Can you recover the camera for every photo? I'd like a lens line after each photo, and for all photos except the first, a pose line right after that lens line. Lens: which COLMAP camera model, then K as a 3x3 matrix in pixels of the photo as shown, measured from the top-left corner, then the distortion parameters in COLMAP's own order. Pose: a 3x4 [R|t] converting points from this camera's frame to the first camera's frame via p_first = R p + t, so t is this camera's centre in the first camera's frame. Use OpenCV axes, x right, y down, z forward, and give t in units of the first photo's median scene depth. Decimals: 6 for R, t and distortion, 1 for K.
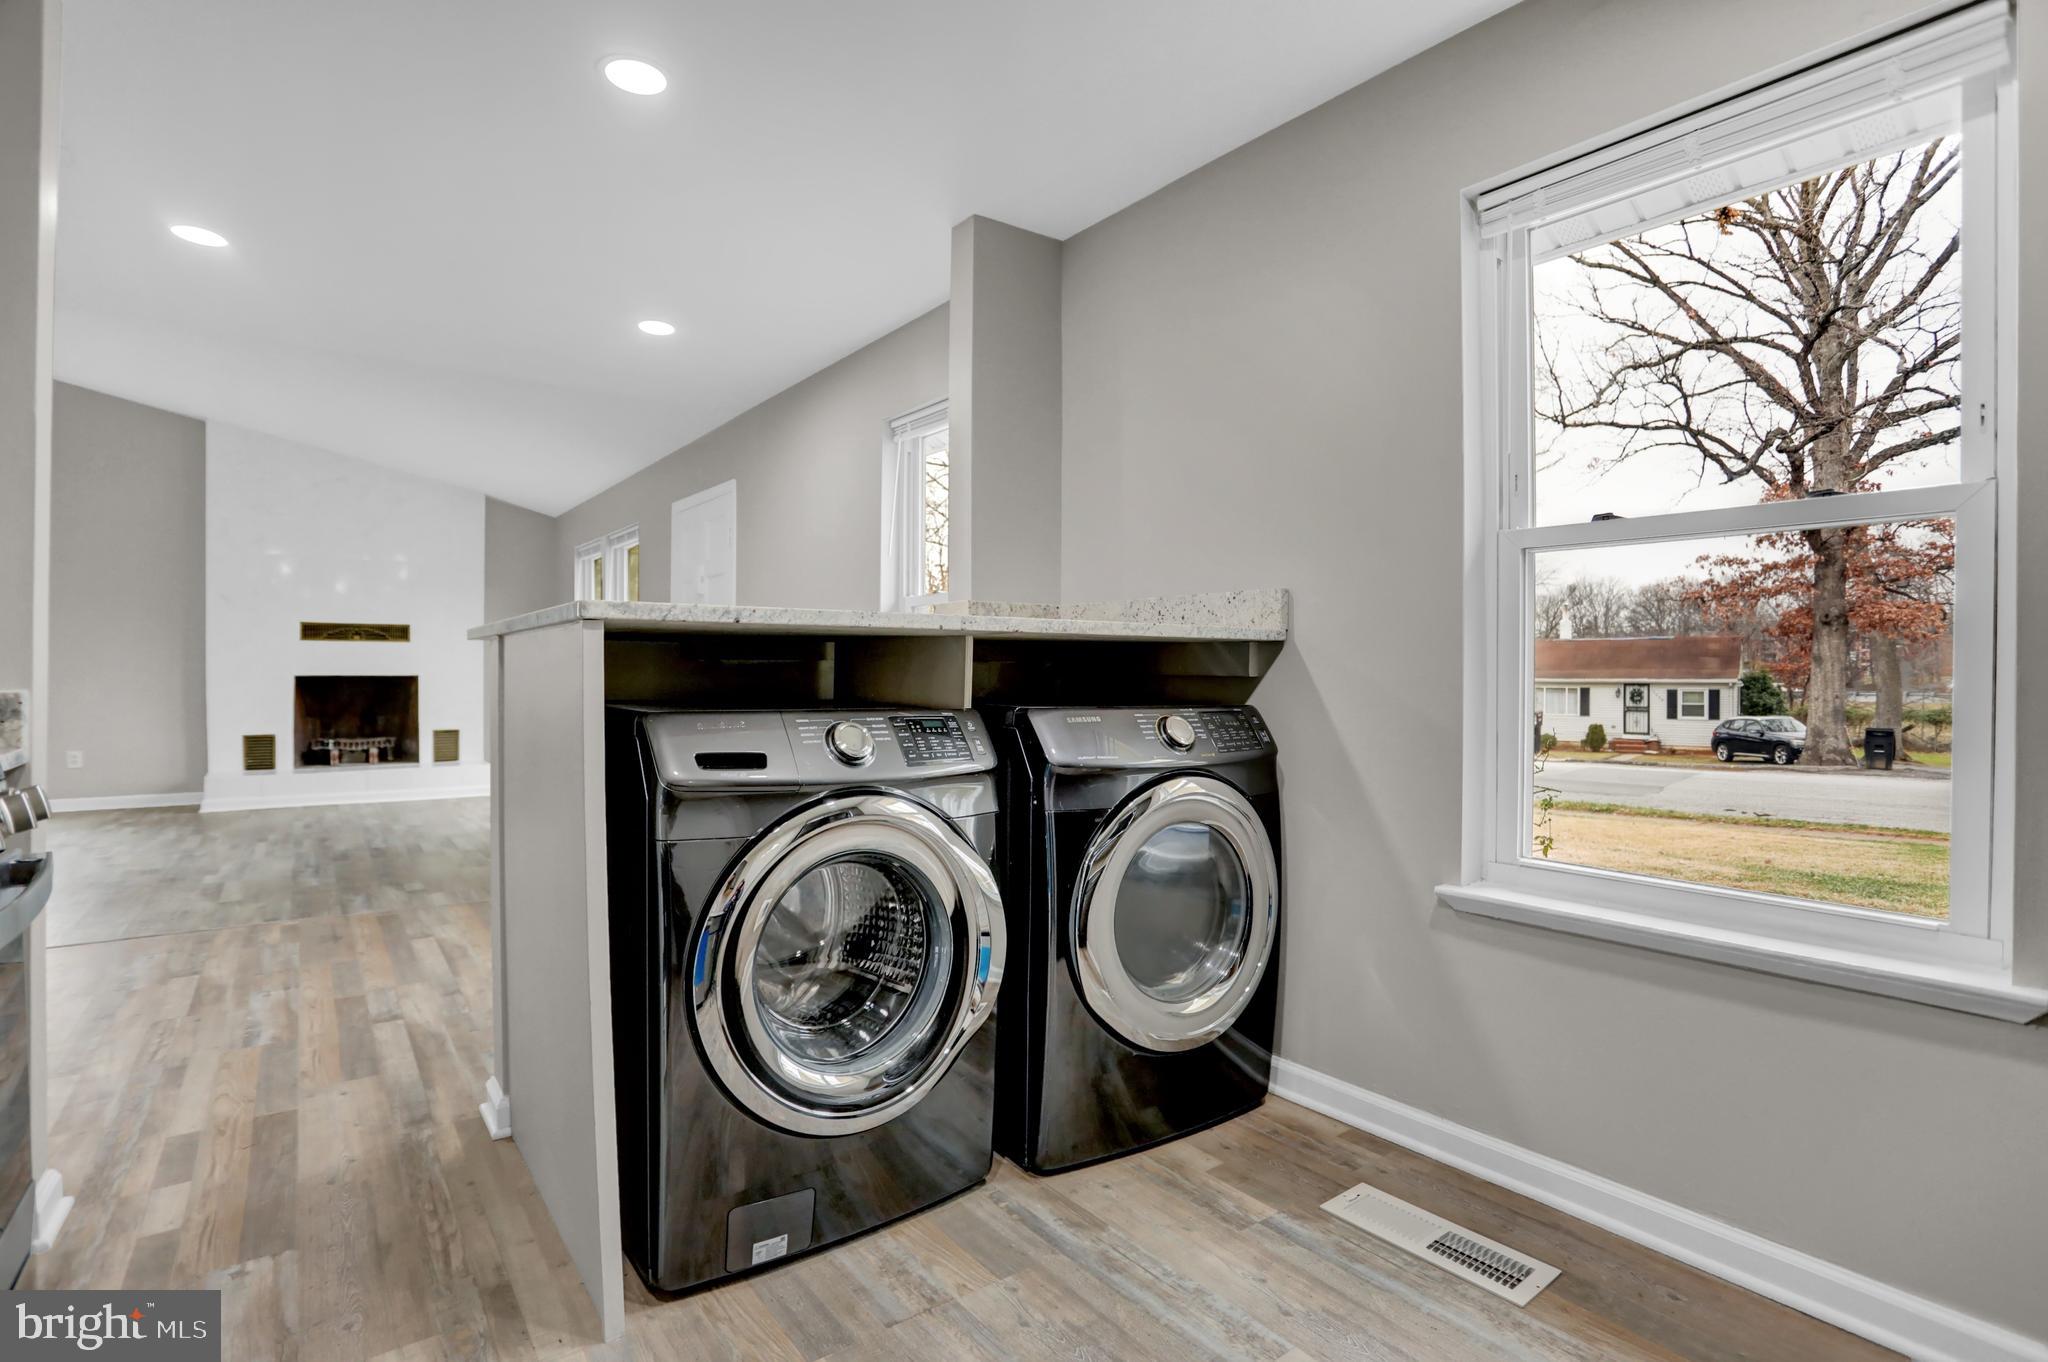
lens RADIAL K [[988.5, 0, 1036.4], [0, 988.5, 680.0], [0, 0, 1]] dist [-0.076951, 0.033387]
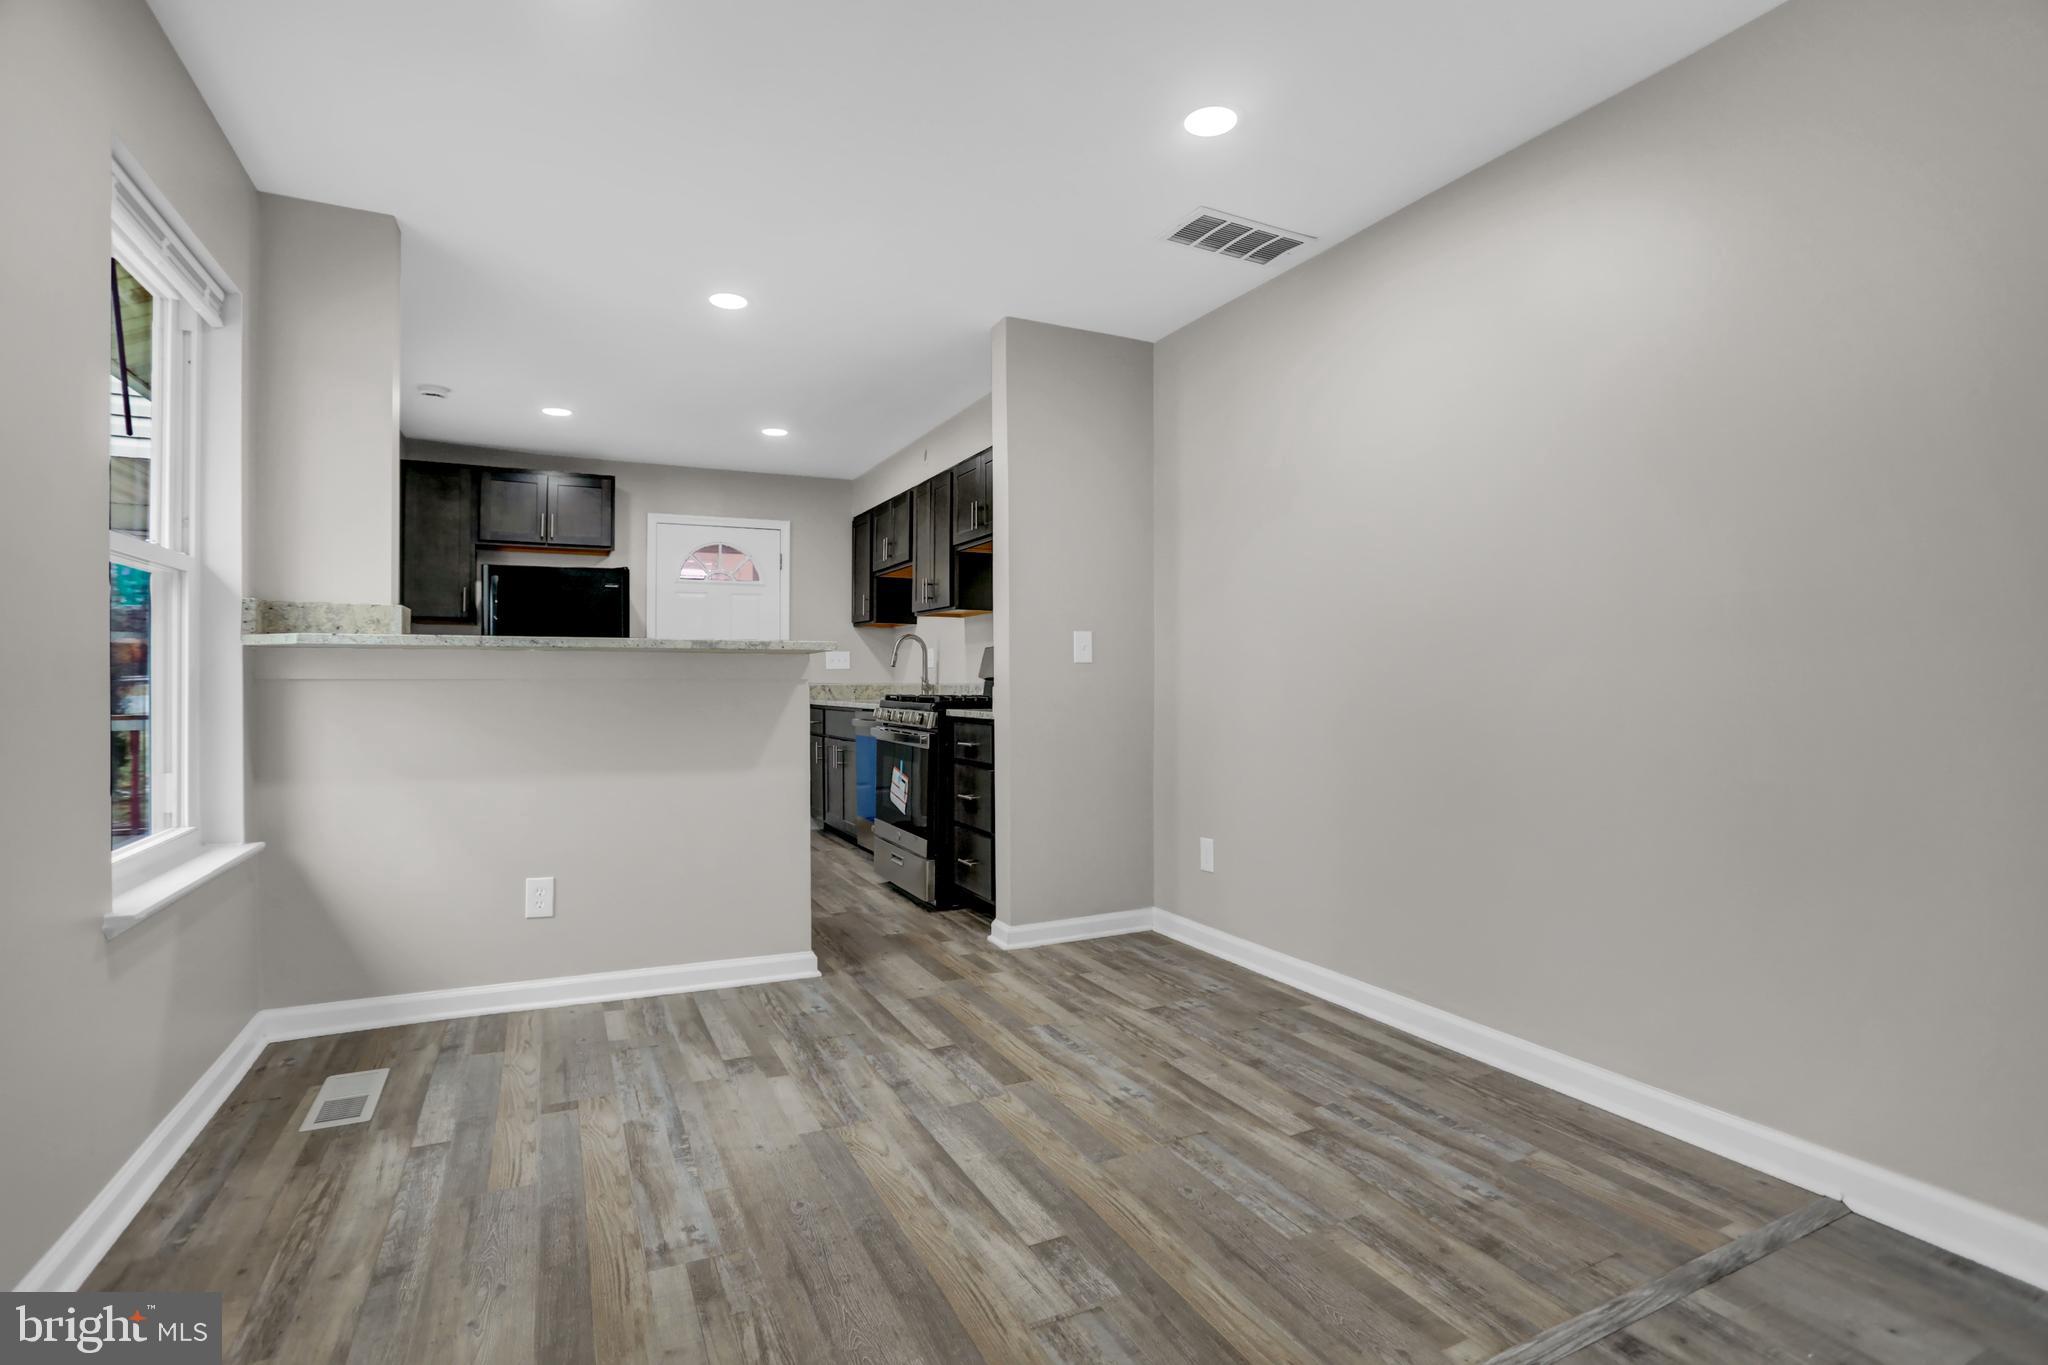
lens RADIAL K [[988.5, 0, 1036.4], [0, 988.5, 681.5], [0, 0, 1]] dist [-0.076951, 0.033387]
pose [[-0.981787, -0.001176, 0.189982, -0.413551], [0.000666, 0.999953, 0.009630, -0.005452], [-0.189984, 0.009581, -0.981740, 0.836217]]
